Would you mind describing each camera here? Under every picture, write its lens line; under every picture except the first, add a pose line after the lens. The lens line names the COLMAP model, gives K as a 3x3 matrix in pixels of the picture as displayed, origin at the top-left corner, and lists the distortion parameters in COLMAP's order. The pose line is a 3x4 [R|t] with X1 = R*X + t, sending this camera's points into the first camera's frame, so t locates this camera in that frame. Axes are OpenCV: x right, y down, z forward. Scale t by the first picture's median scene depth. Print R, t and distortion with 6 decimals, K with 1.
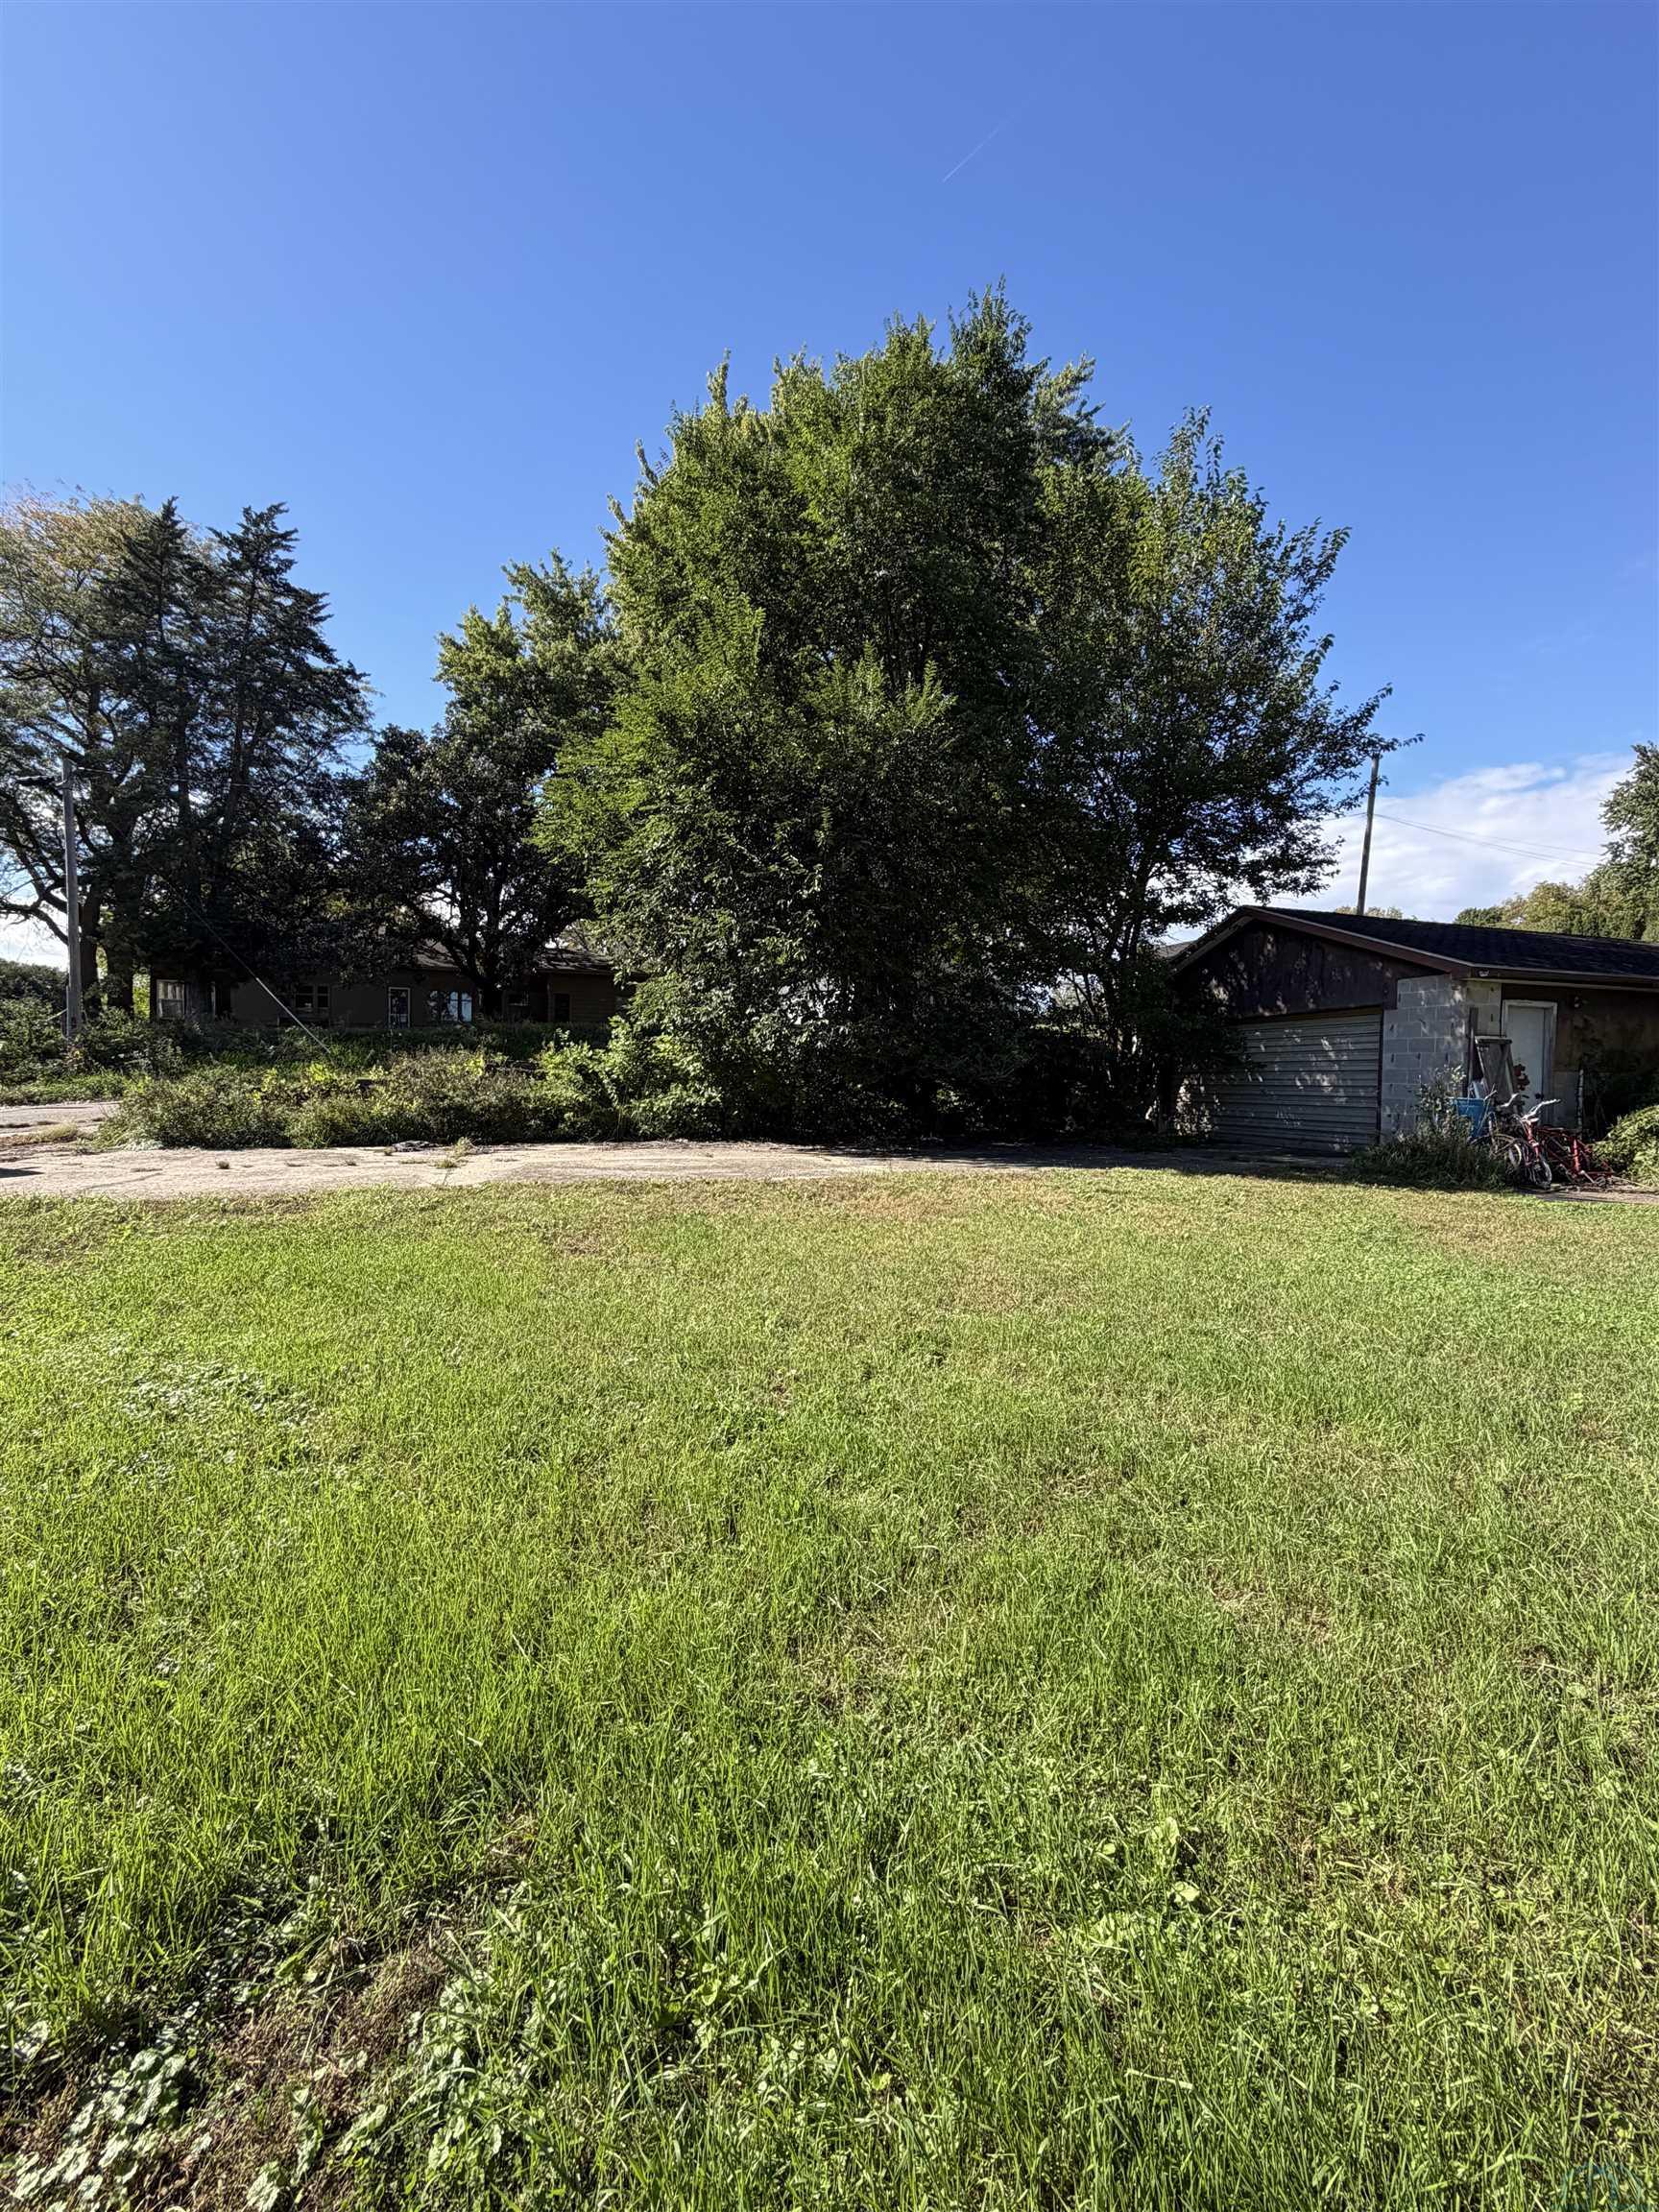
lens RADIAL K [[969.6, 0, 832.0], [0, 969.6, 1108.0], [0, 0, 1]] dist [-0.000398, -0.000013]
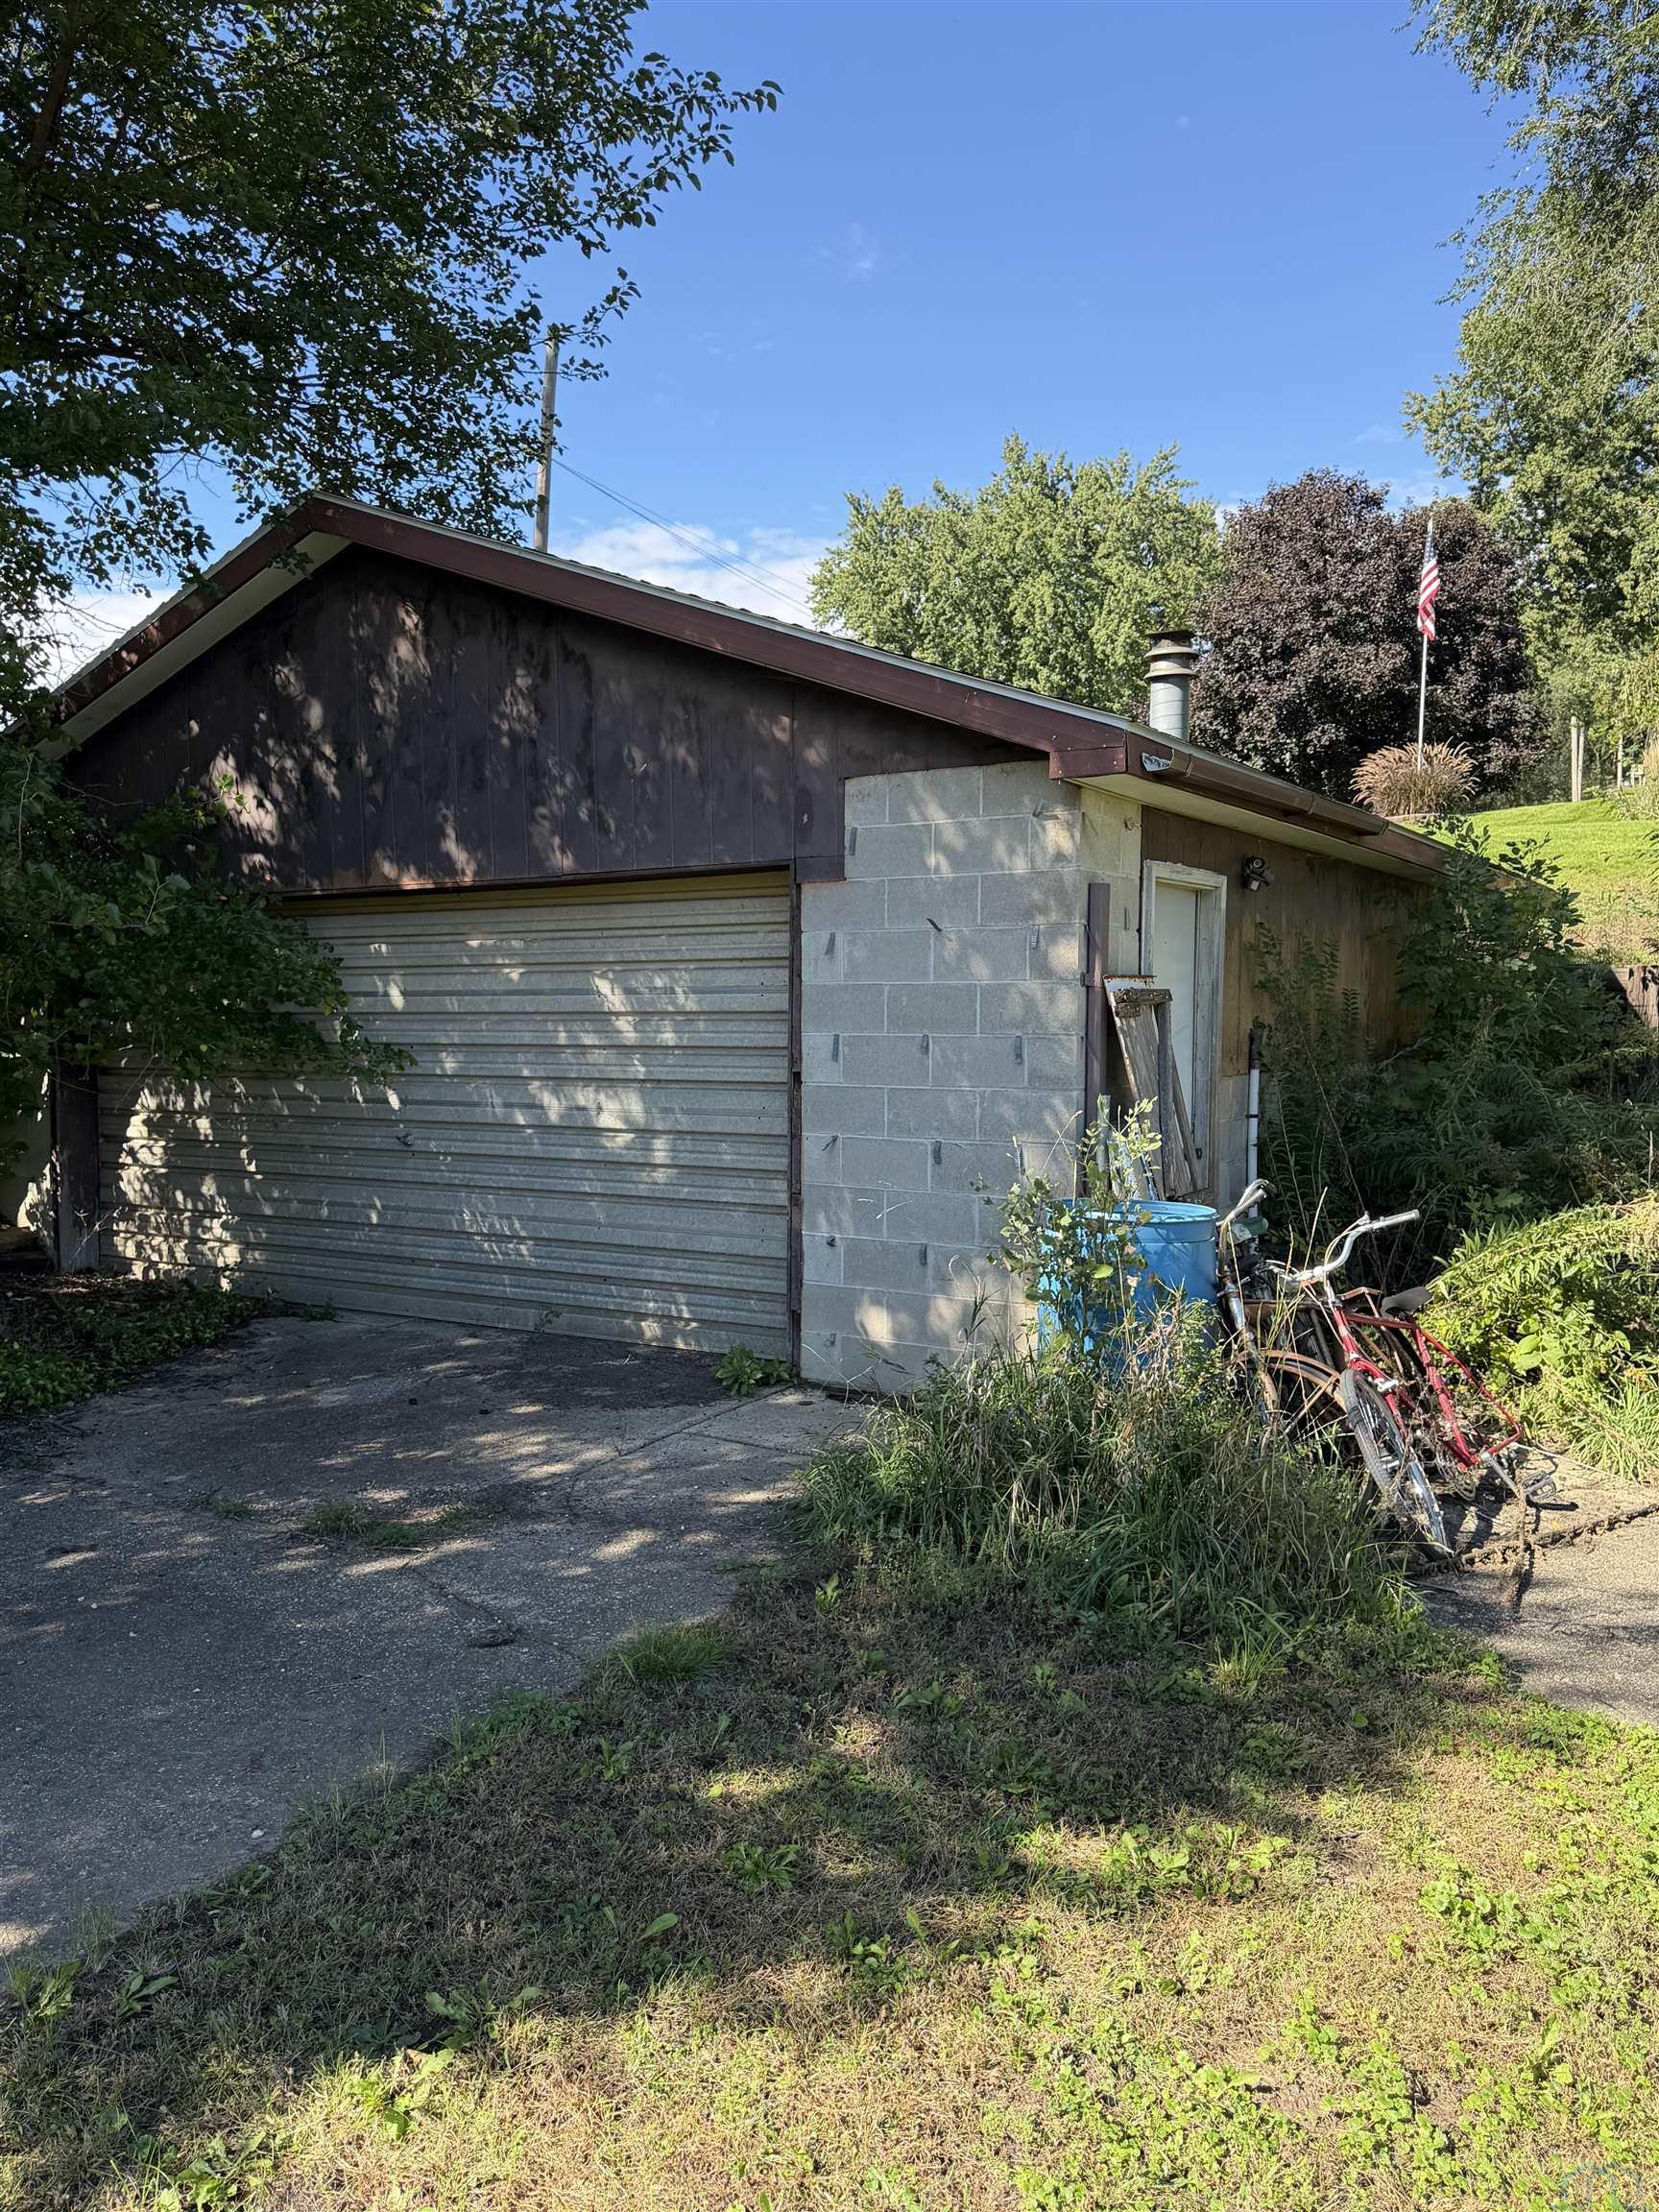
lens RADIAL K [[1678.9, 0, 831.8], [0, 1678.9, 1107.4], [0, 0, 1]] dist [0.008131, 0.000723]
pose [[0.756401, -0.052735, 0.651979, 0.214523], [0.029051, 0.998470, 0.047057, -0.049718], [-0.653462, -0.016654, 0.756776, 0.540319]]
